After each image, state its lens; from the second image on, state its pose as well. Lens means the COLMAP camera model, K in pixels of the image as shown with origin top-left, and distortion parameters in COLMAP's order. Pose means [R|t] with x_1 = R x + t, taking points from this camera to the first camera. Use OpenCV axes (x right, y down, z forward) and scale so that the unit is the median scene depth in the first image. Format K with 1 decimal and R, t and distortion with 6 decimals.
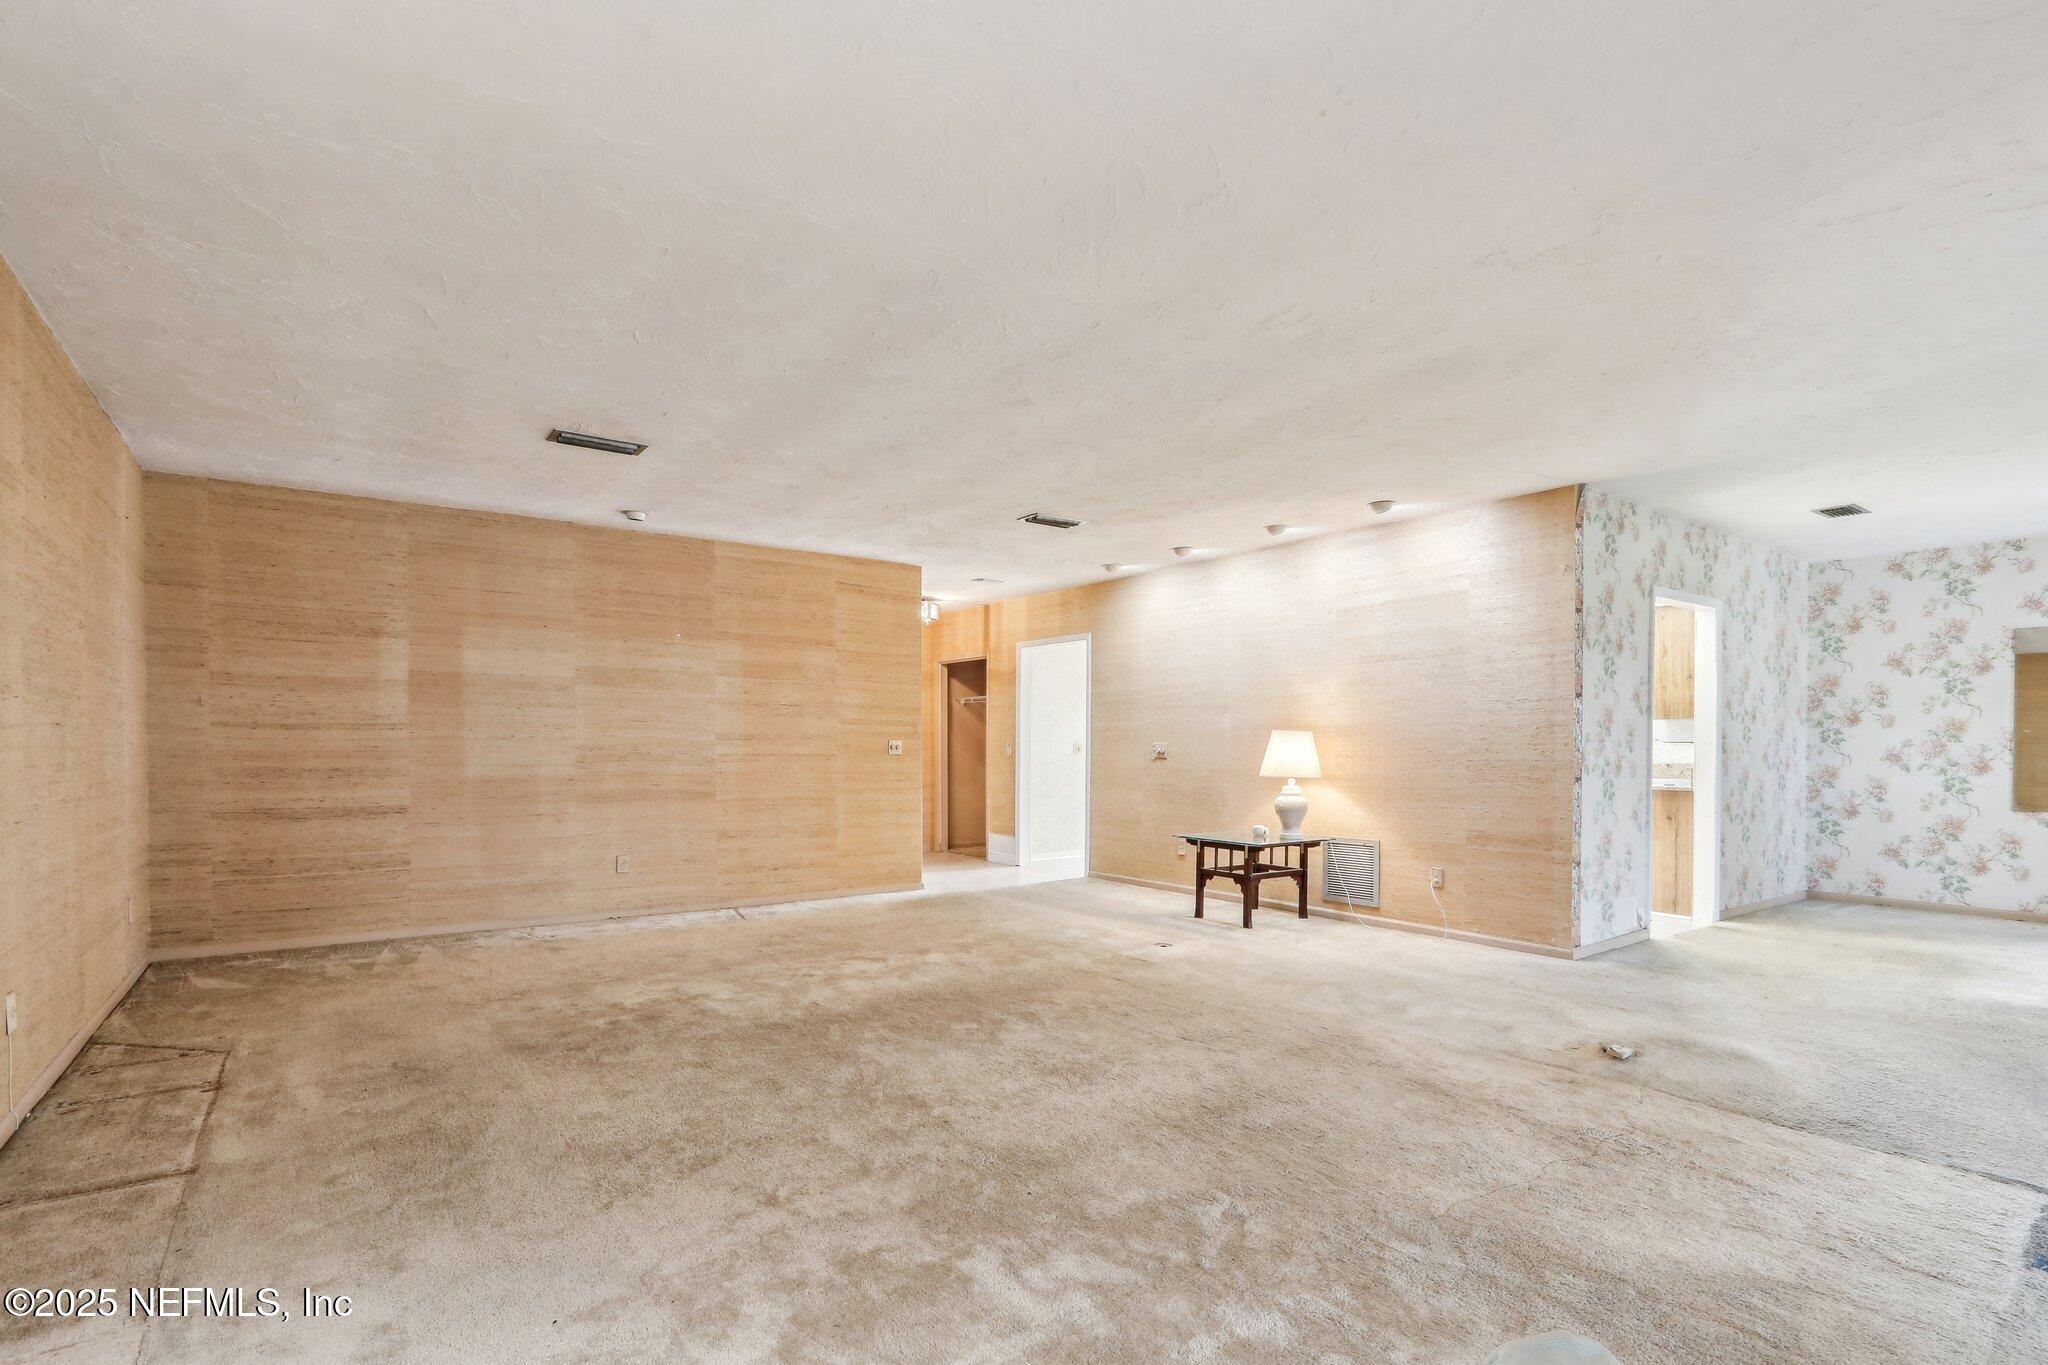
lens RADIAL K [[963.1, 0, 987.1], [0, 963.1, 752.4], [0, 0, 1]] dist [-0.017834, 0.002654]
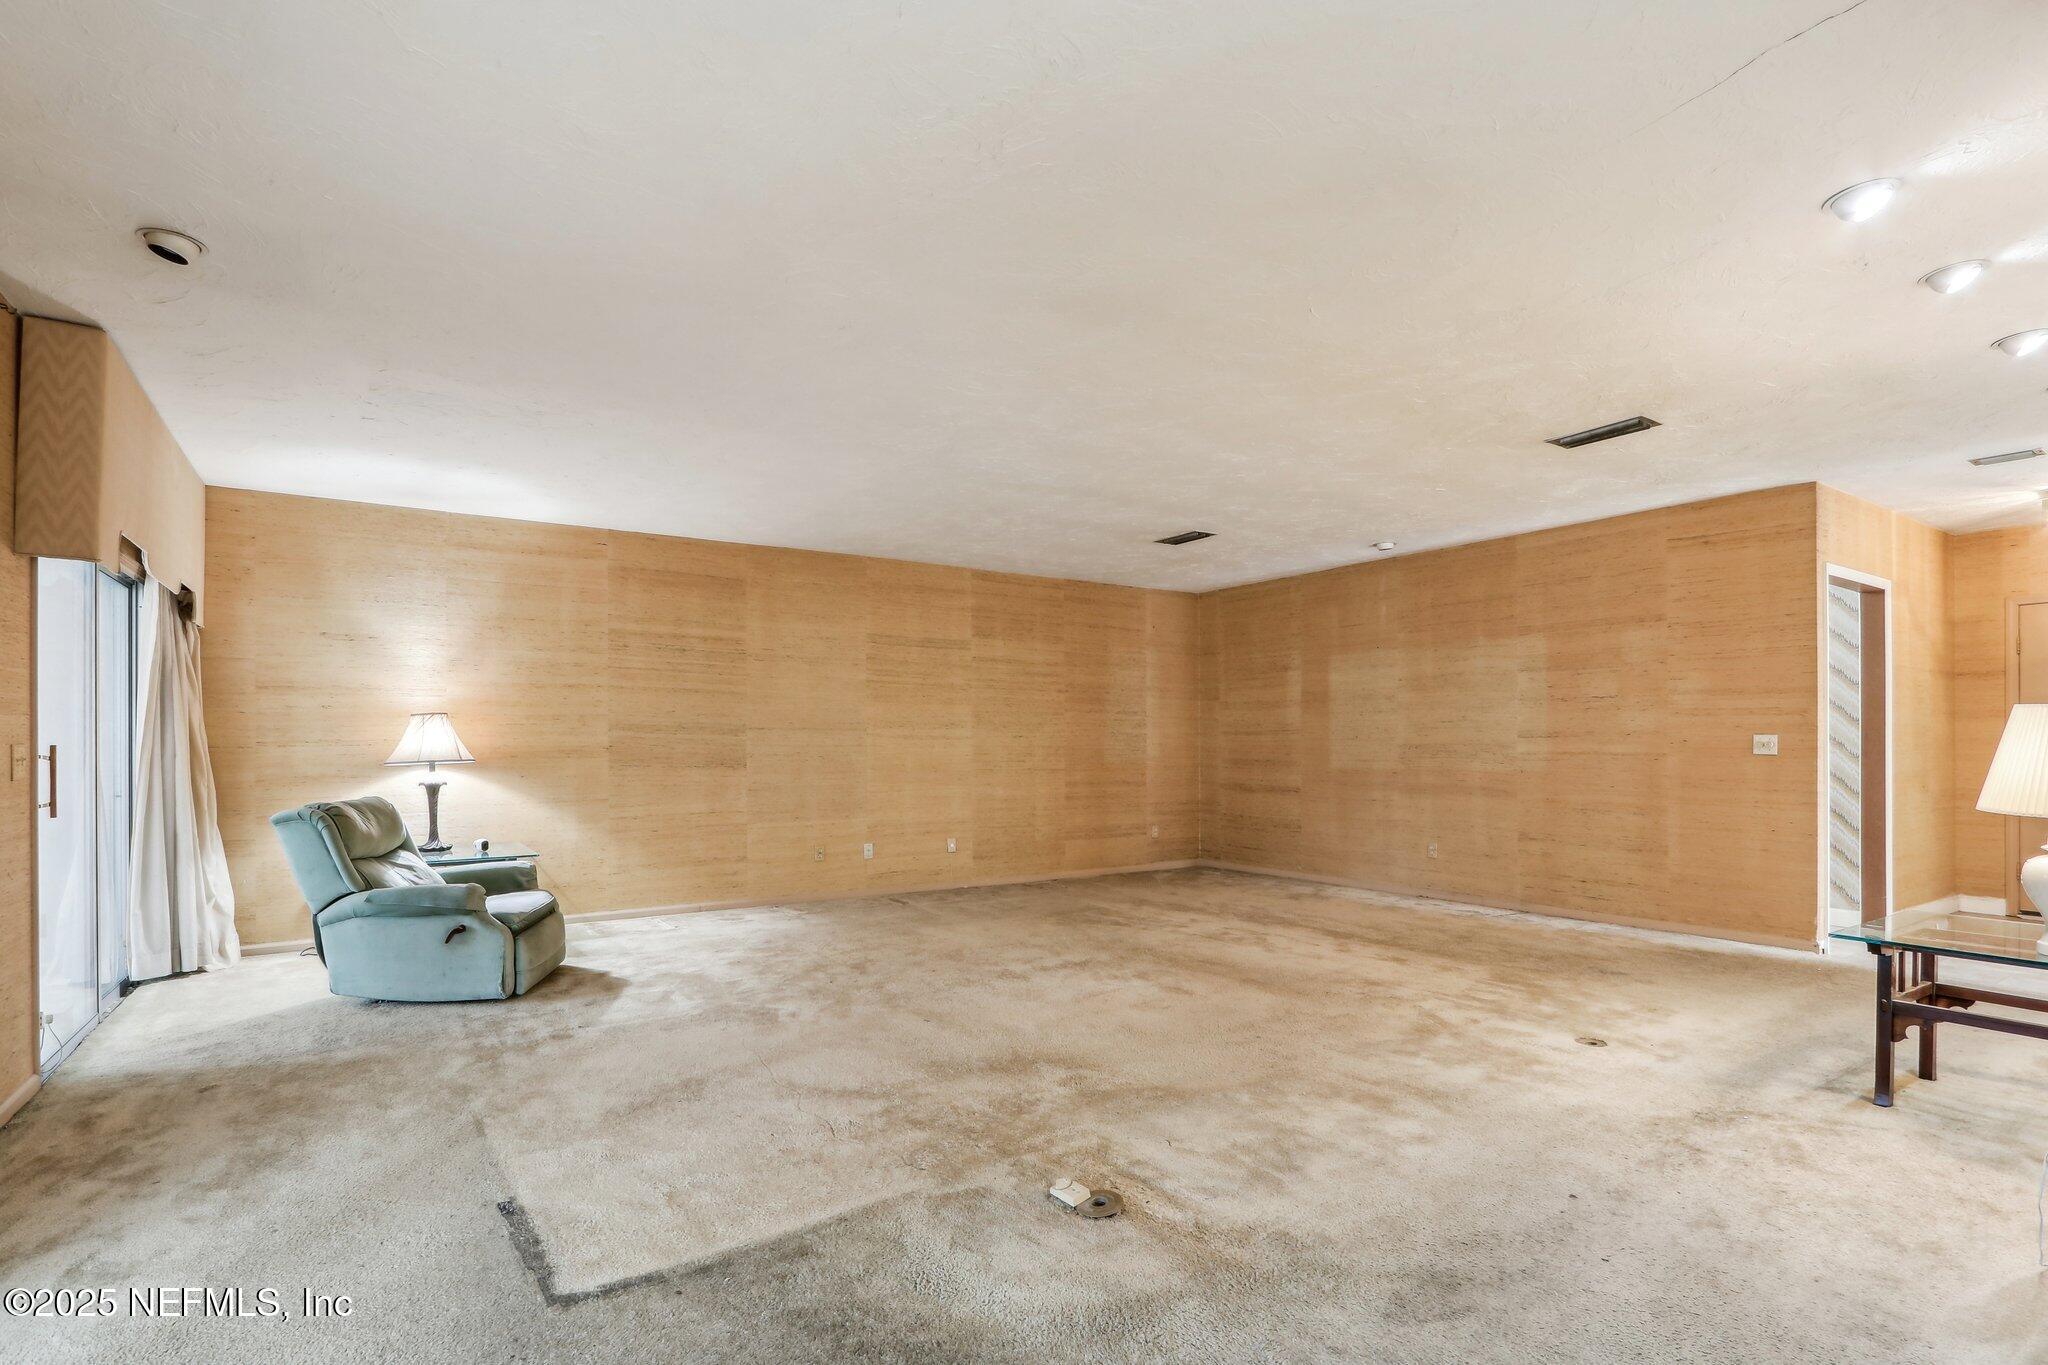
lens RADIAL K [[963.1, 0, 1011.4], [0, 963.1, 743.4], [0, 0, 1]] dist [-0.017834, 0.002654]
pose [[-0.022563, -0.004000, -0.999737, 0.746501], [-0.003747, 0.999985, -0.003917, -0.001680], [0.999738, 0.003658, -0.022578, 0.534344]]
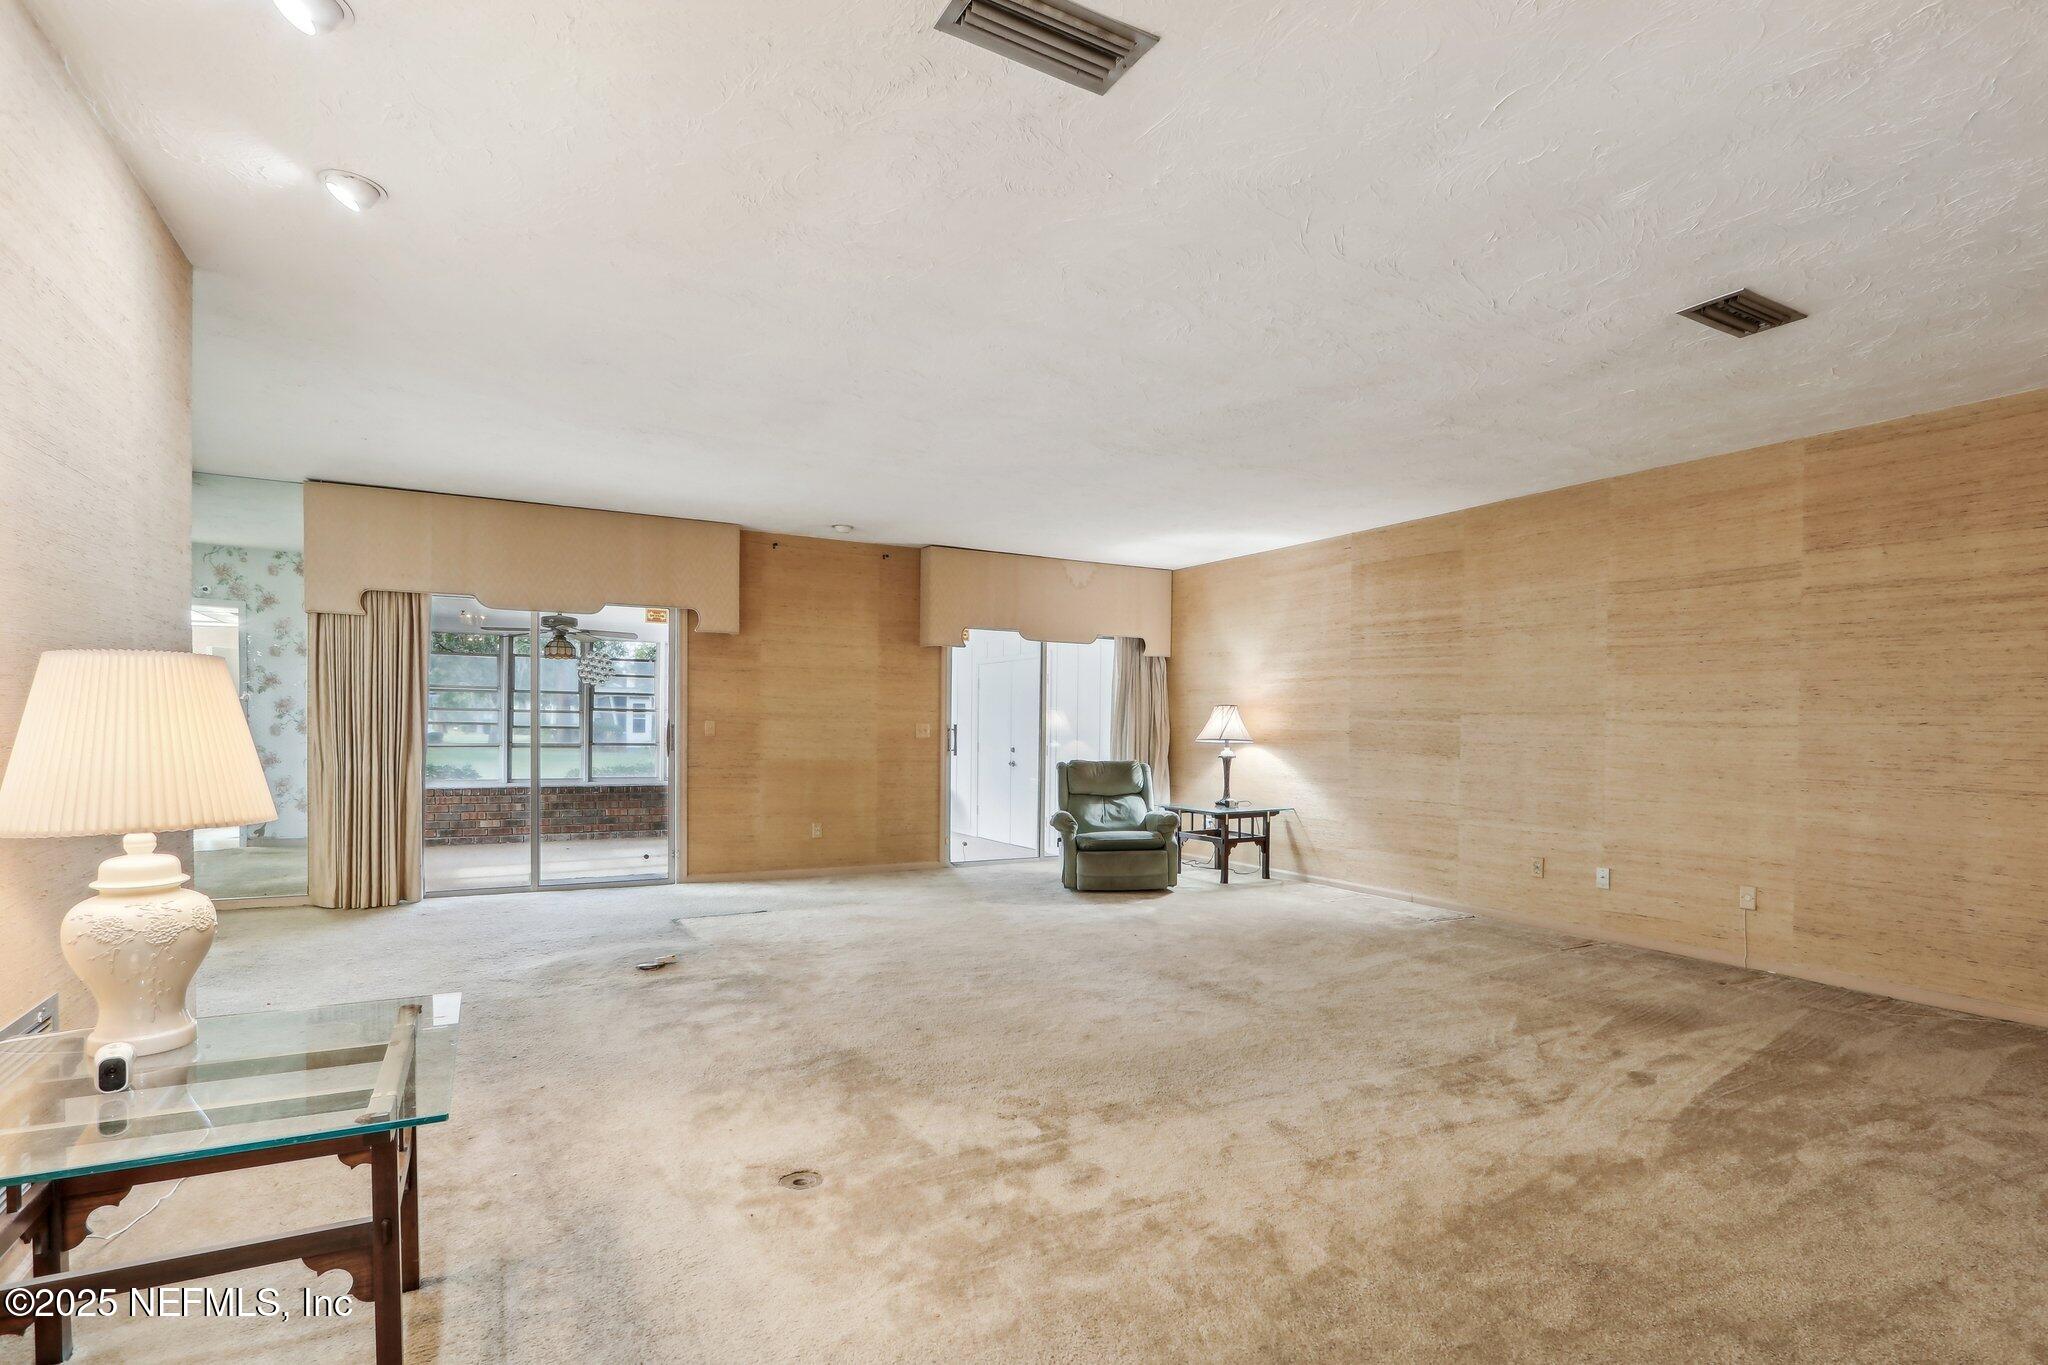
lens RADIAL K [[963.1, 0, 1002.2], [0, 963.1, 741.2], [0, 0, 1]] dist [-0.017834, 0.002654]
pose [[-0.996108, -0.015911, 0.086689, 0.055437], [-0.013861, 0.999611, 0.024192, -0.010690], [-0.087040, 0.022896, -0.995942, 1.222804]]
